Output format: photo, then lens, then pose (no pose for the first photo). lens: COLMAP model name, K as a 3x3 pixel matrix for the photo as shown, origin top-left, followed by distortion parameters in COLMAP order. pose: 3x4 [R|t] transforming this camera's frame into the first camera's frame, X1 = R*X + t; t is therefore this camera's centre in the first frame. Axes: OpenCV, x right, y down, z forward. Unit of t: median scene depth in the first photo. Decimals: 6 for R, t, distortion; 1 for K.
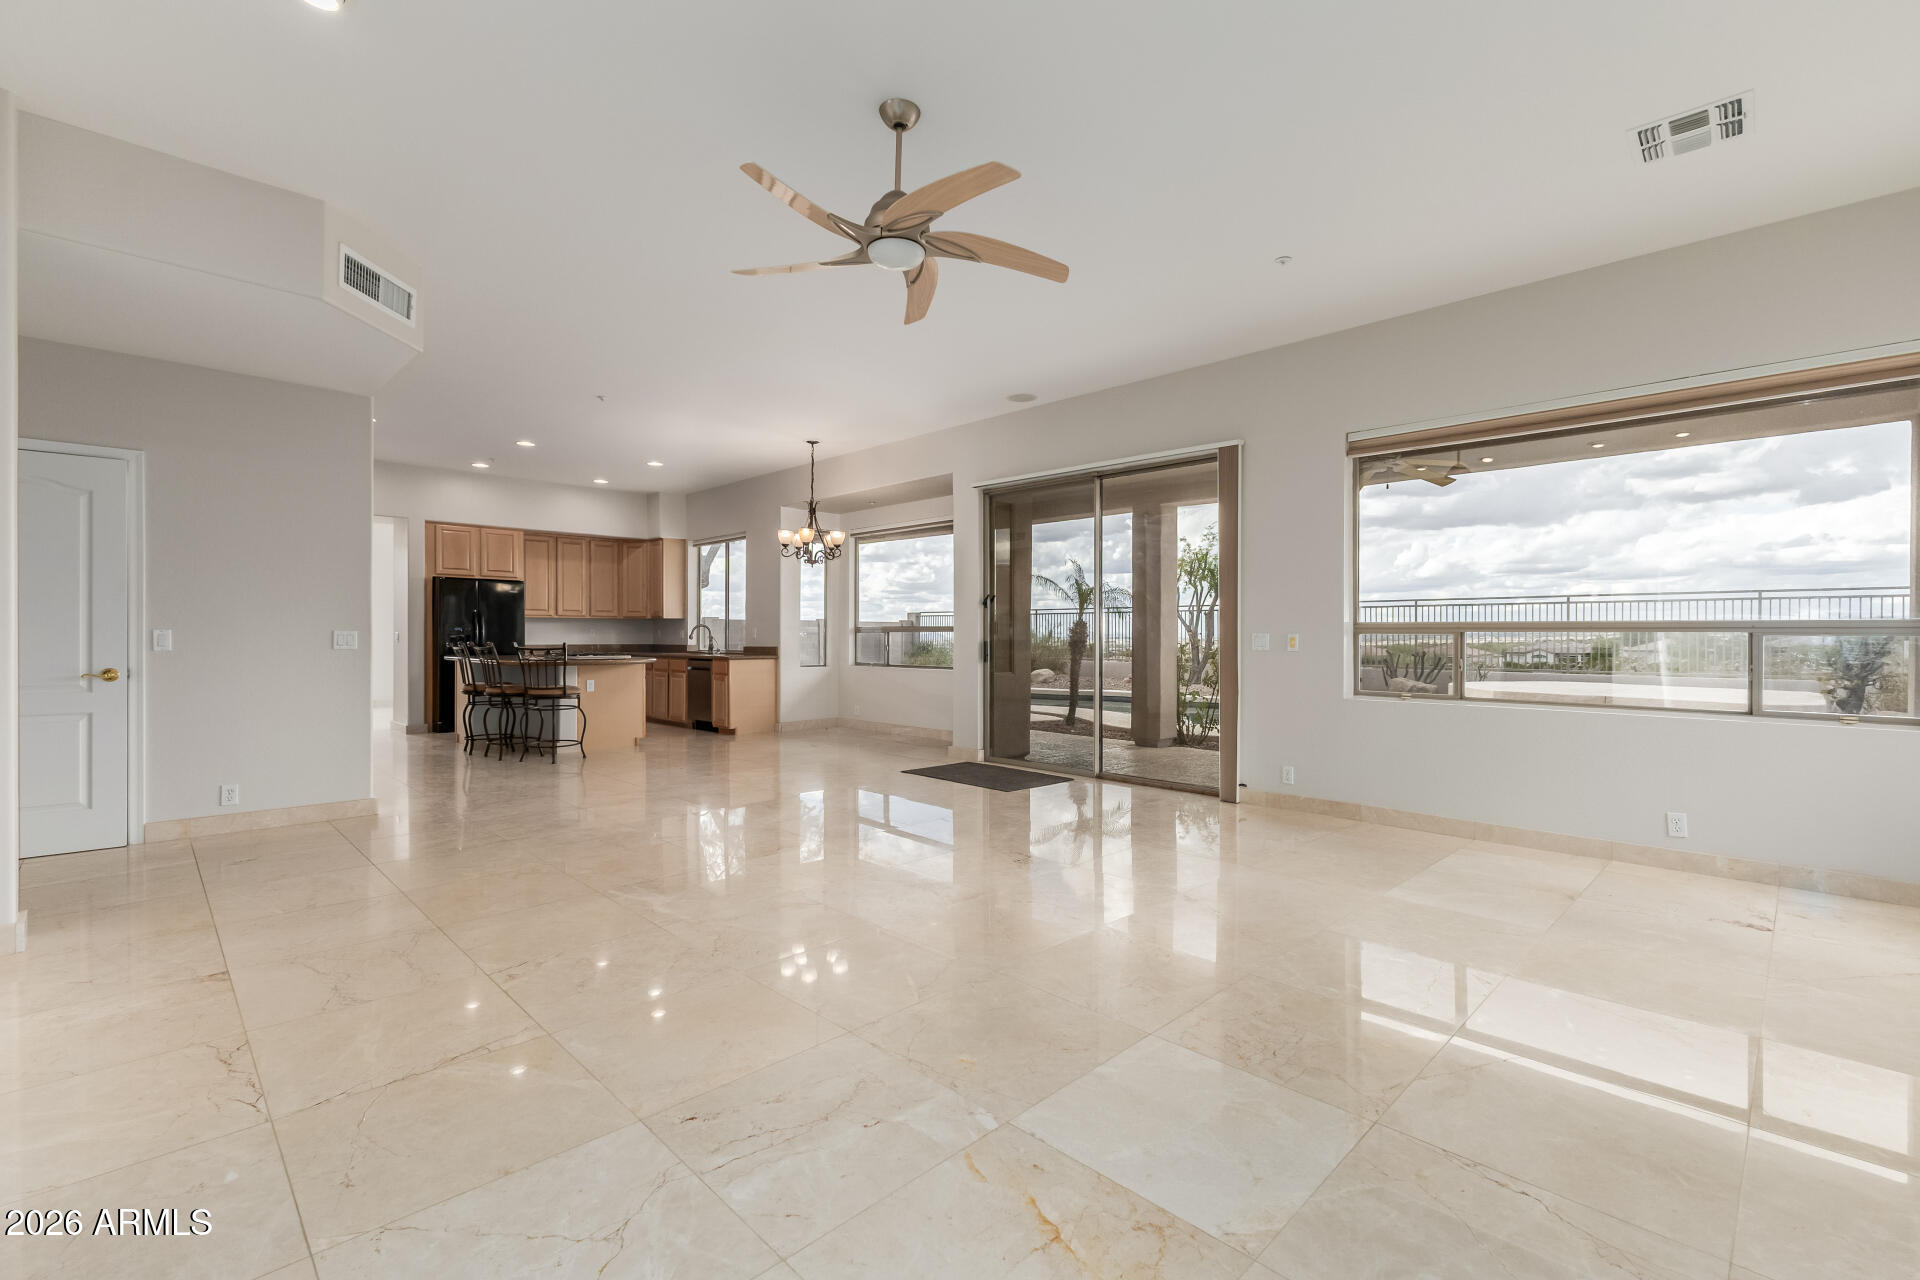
lens RADIAL K [[837.7, 0, 965.6], [0, 837.7, 634.3], [0, 0, 1]] dist [0.003520, -0.000423]
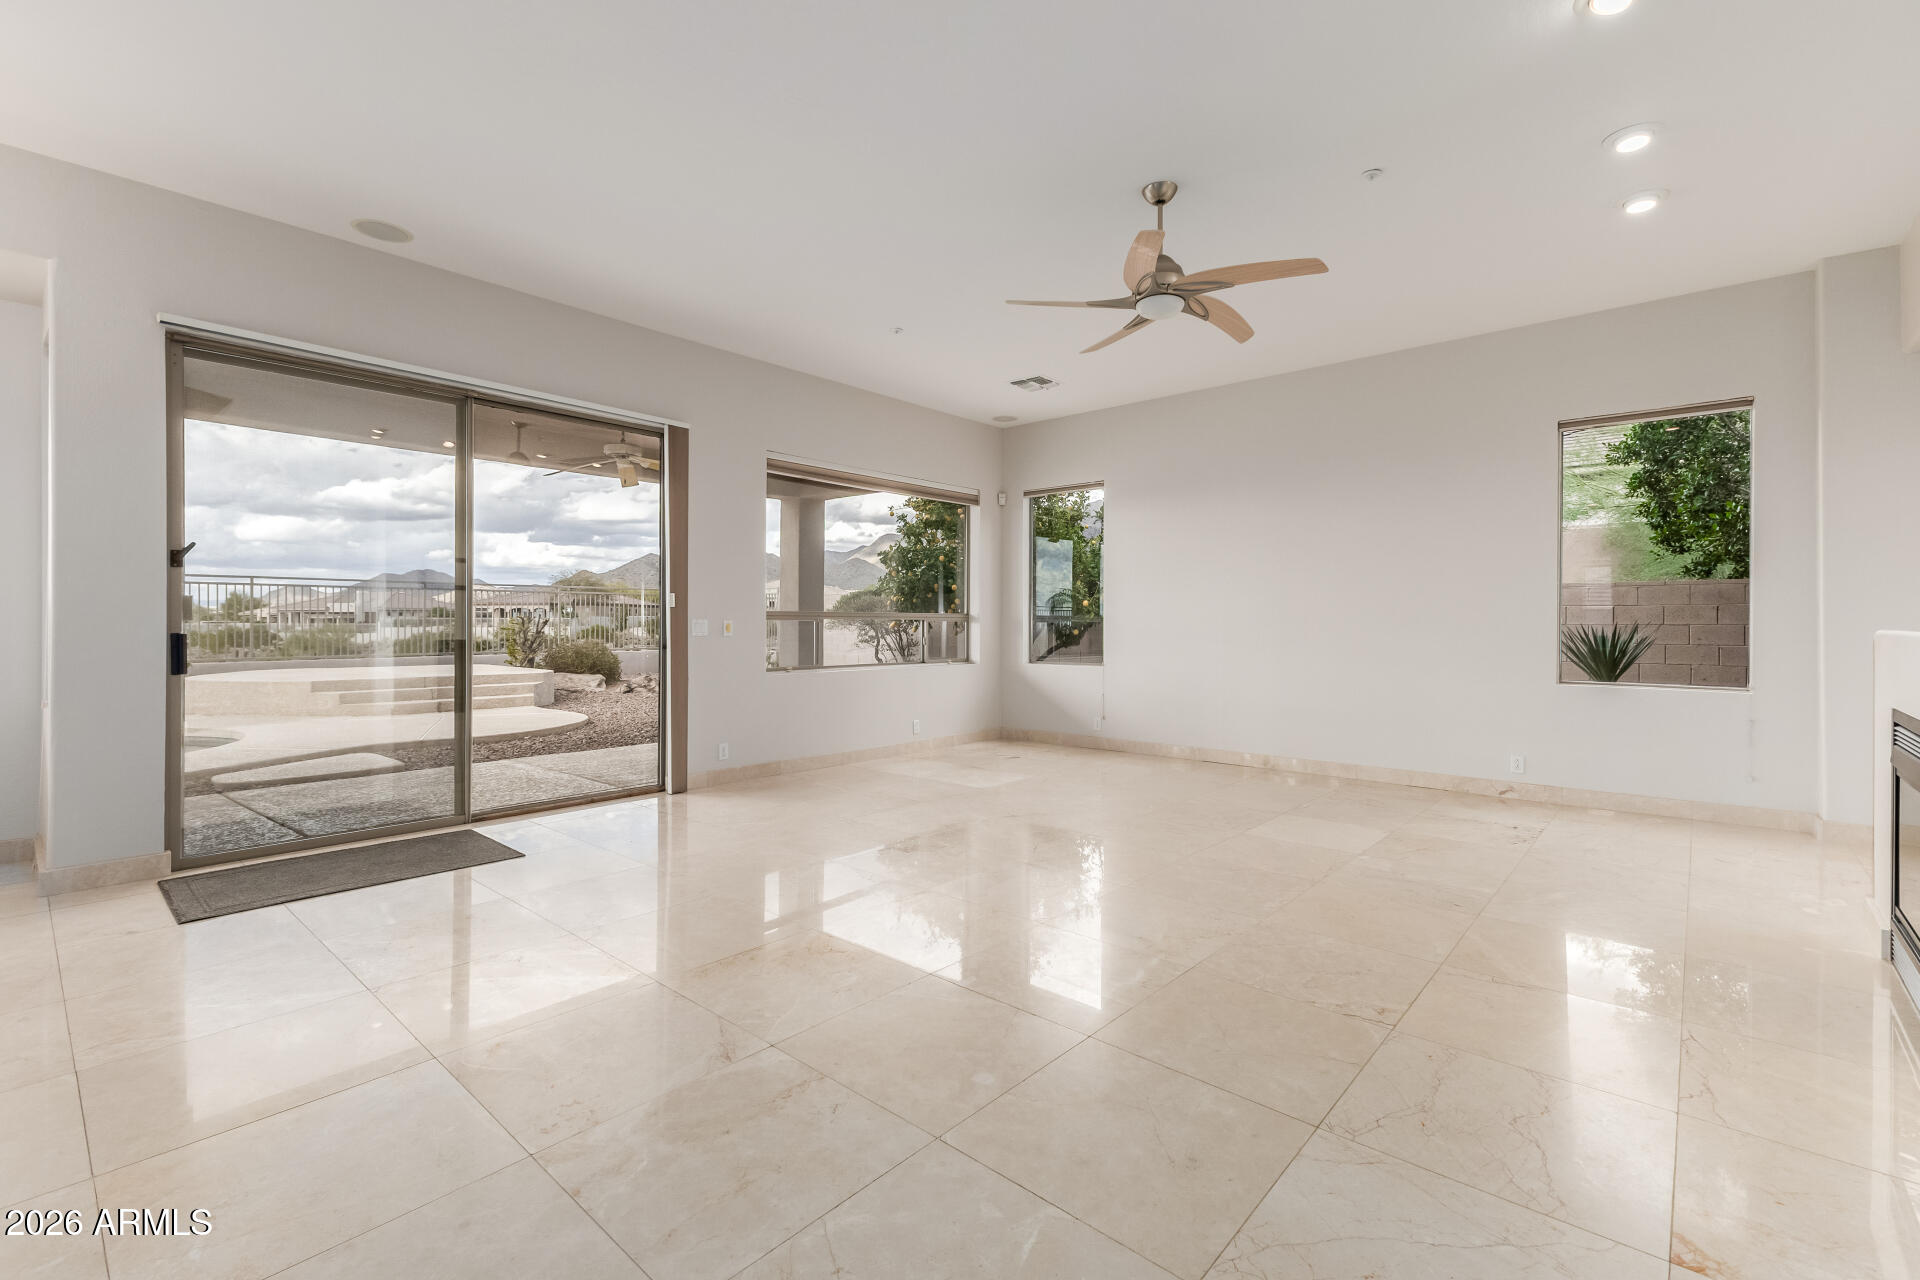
lens RADIAL K [[837.7, 0, 970.0], [0, 837.7, 626.4], [0, 0, 1]] dist [0.003520, -0.000423]
pose [[-0.070098, -0.008875, 0.997501, -0.784912], [-0.001814, 0.999960, 0.008769, -0.002273], [-0.997538, -0.001195, -0.070111, 0.845390]]
